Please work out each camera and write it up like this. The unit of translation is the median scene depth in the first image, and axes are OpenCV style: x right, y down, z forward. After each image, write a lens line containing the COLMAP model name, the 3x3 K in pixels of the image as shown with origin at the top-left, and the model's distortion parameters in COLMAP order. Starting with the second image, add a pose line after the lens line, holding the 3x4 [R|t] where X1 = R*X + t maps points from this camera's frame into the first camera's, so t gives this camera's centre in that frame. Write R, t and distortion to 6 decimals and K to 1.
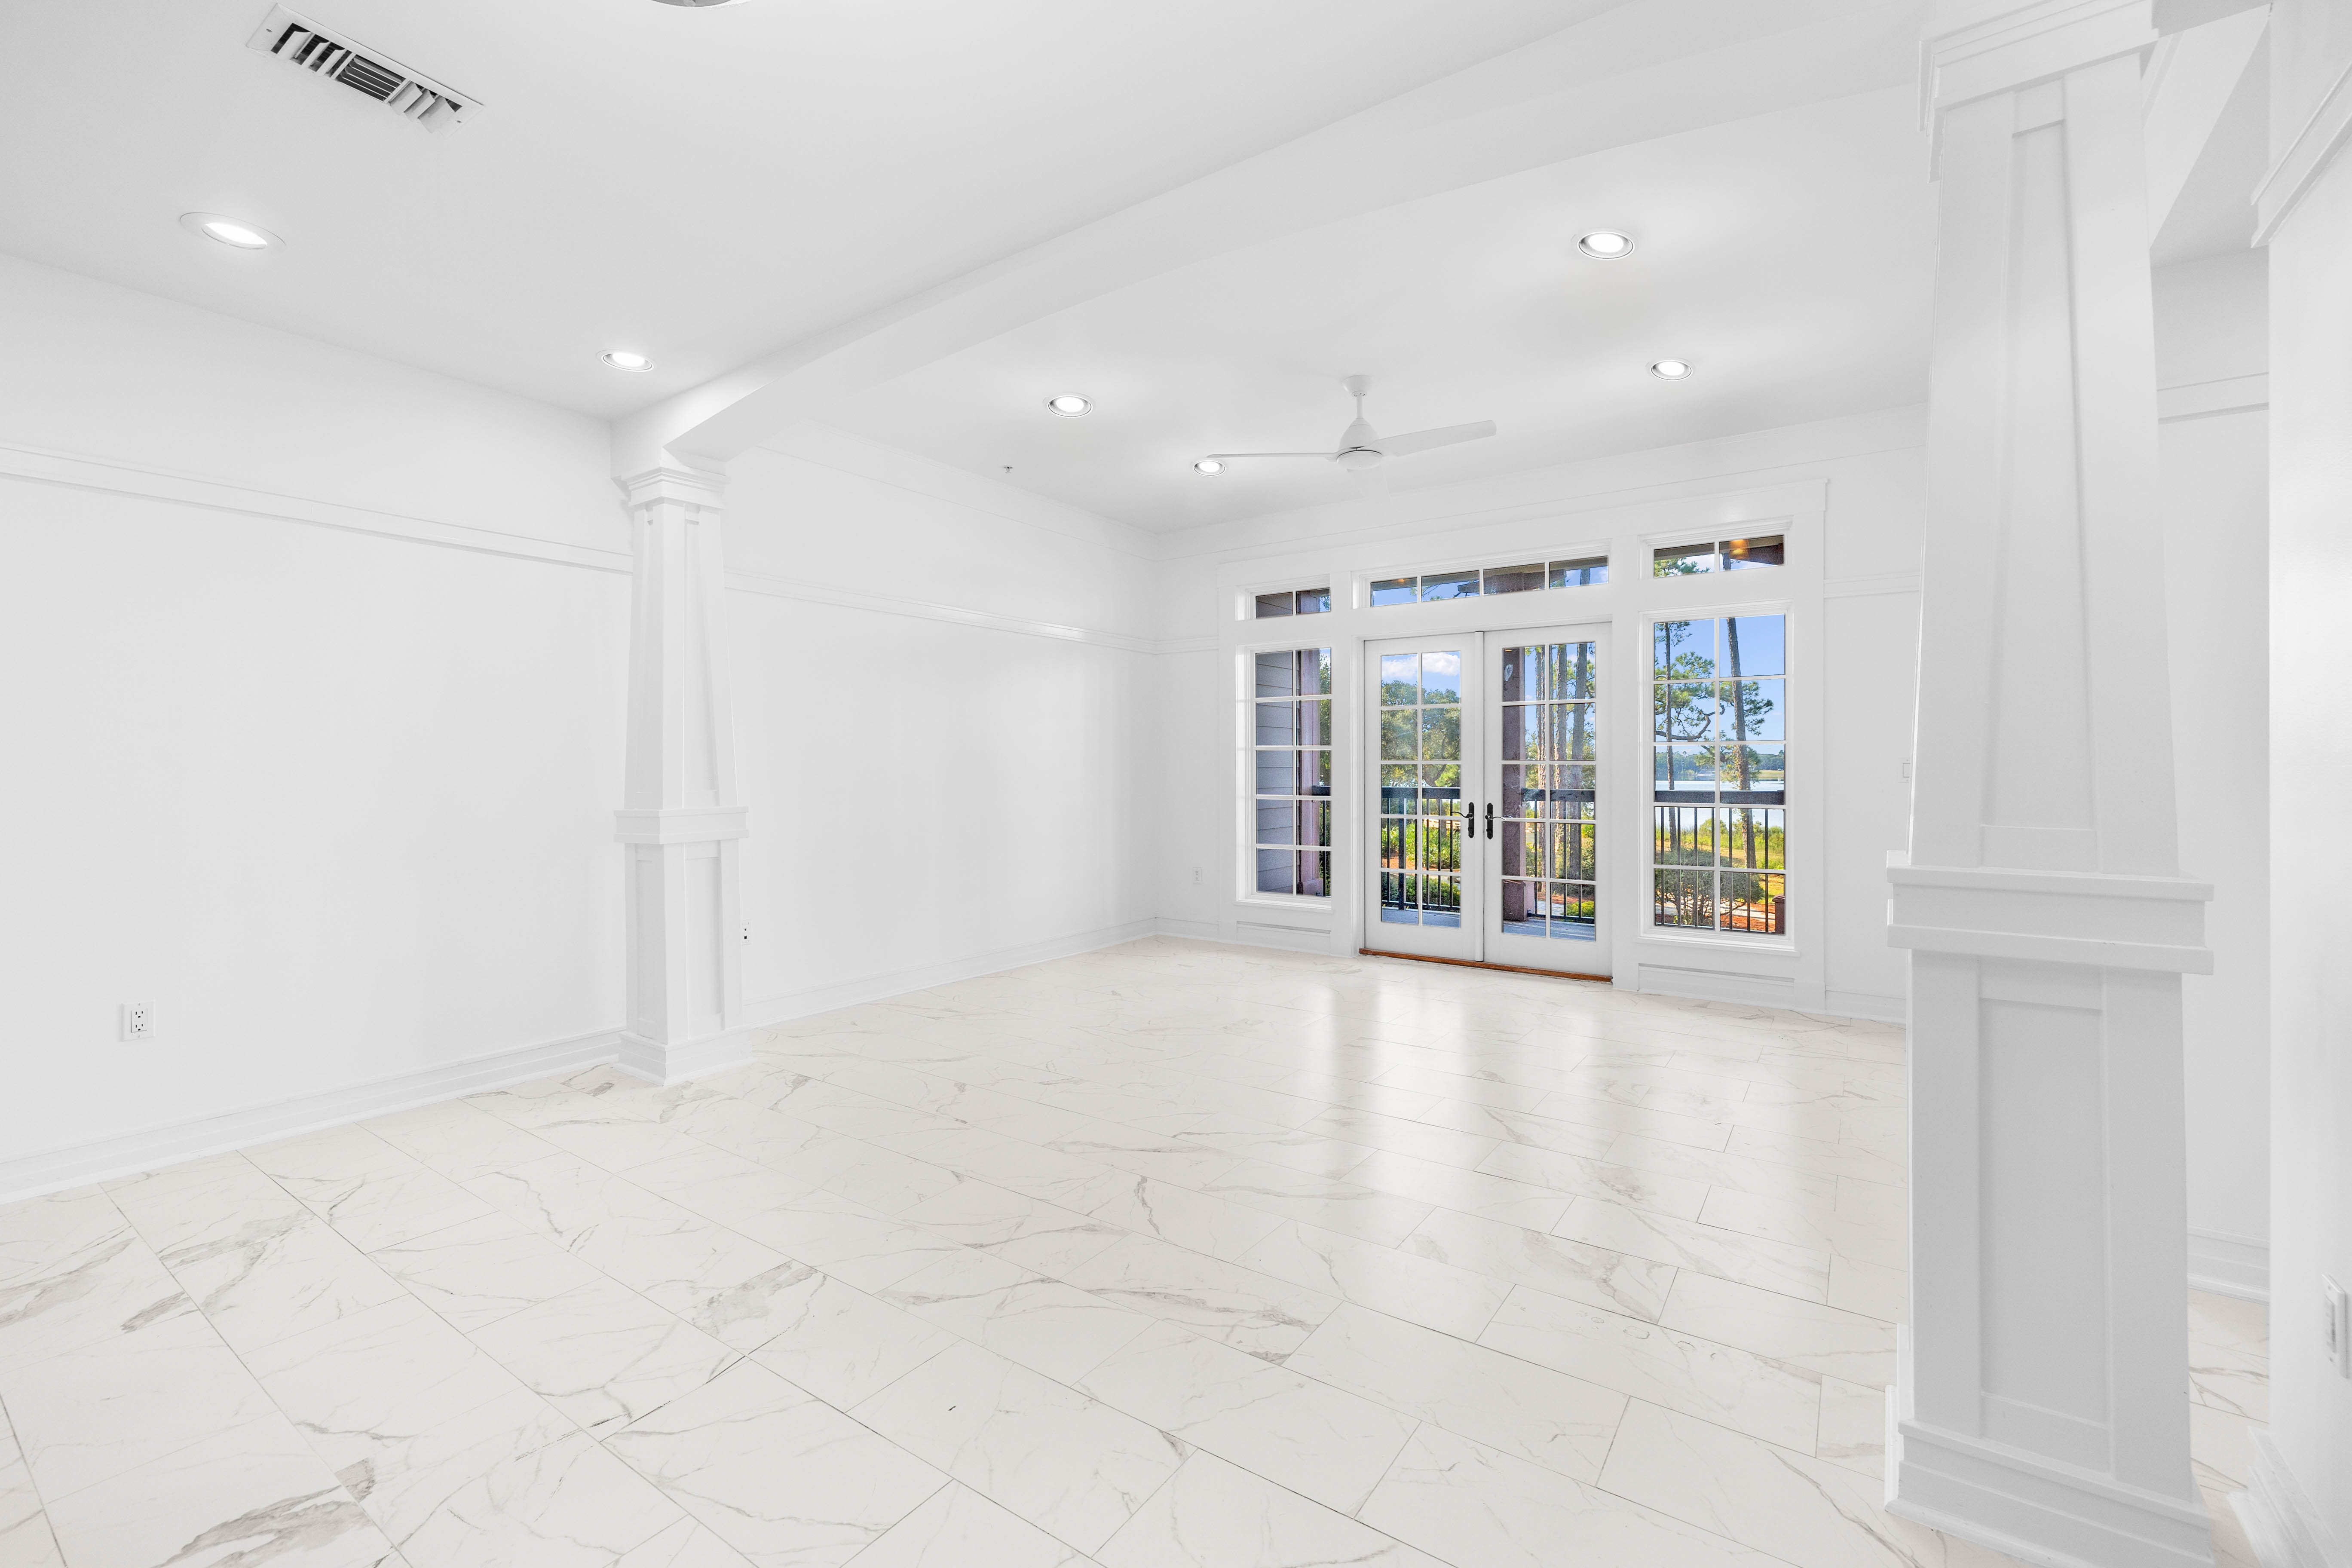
lens RADIAL K [[1002.2, 0, 1175.8], [0, 1002.2, 772.8], [0, 0, 1]] dist [0.003110, -0.000565]
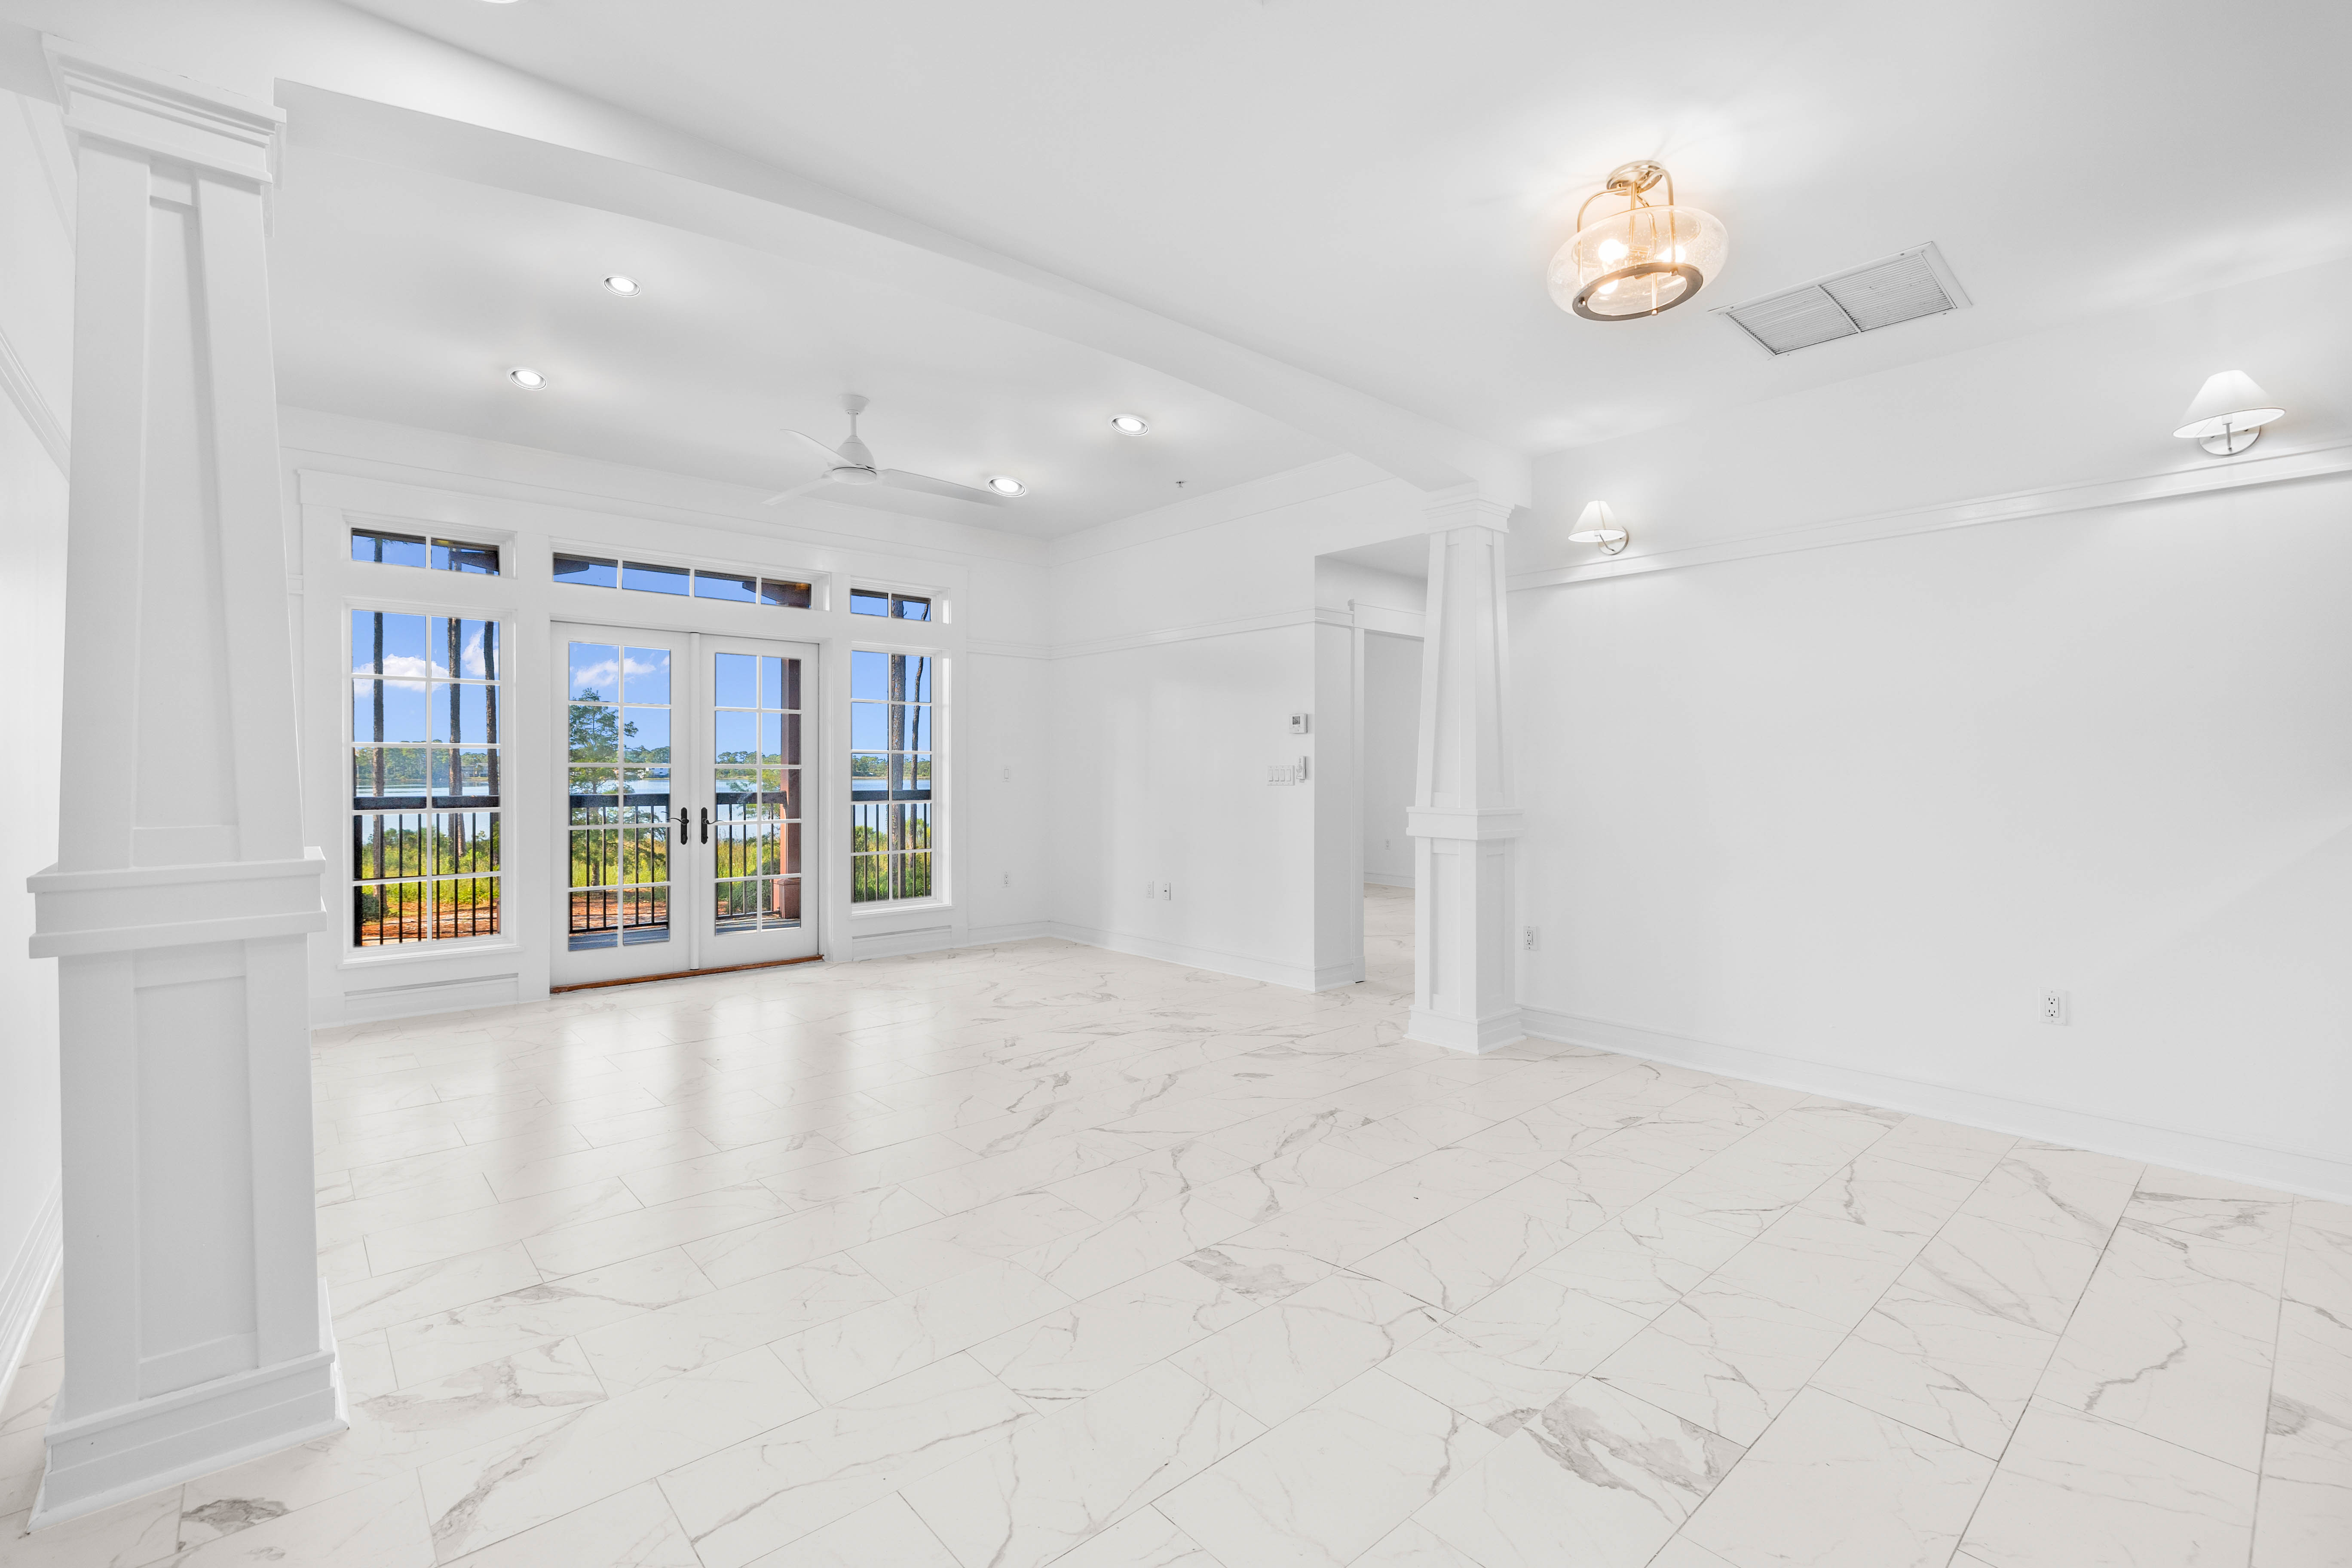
lens RADIAL K [[1021.6, 0, 1176.0], [0, 1021.6, 784.0], [0, 0, 1]] dist [0.010820, -0.000461]
pose [[0.233643, -0.010470, 0.972266, -0.780810], [0.003478, 0.999945, 0.009932, -0.001827], [-0.972316, 0.001061, 0.233666, 0.431379]]
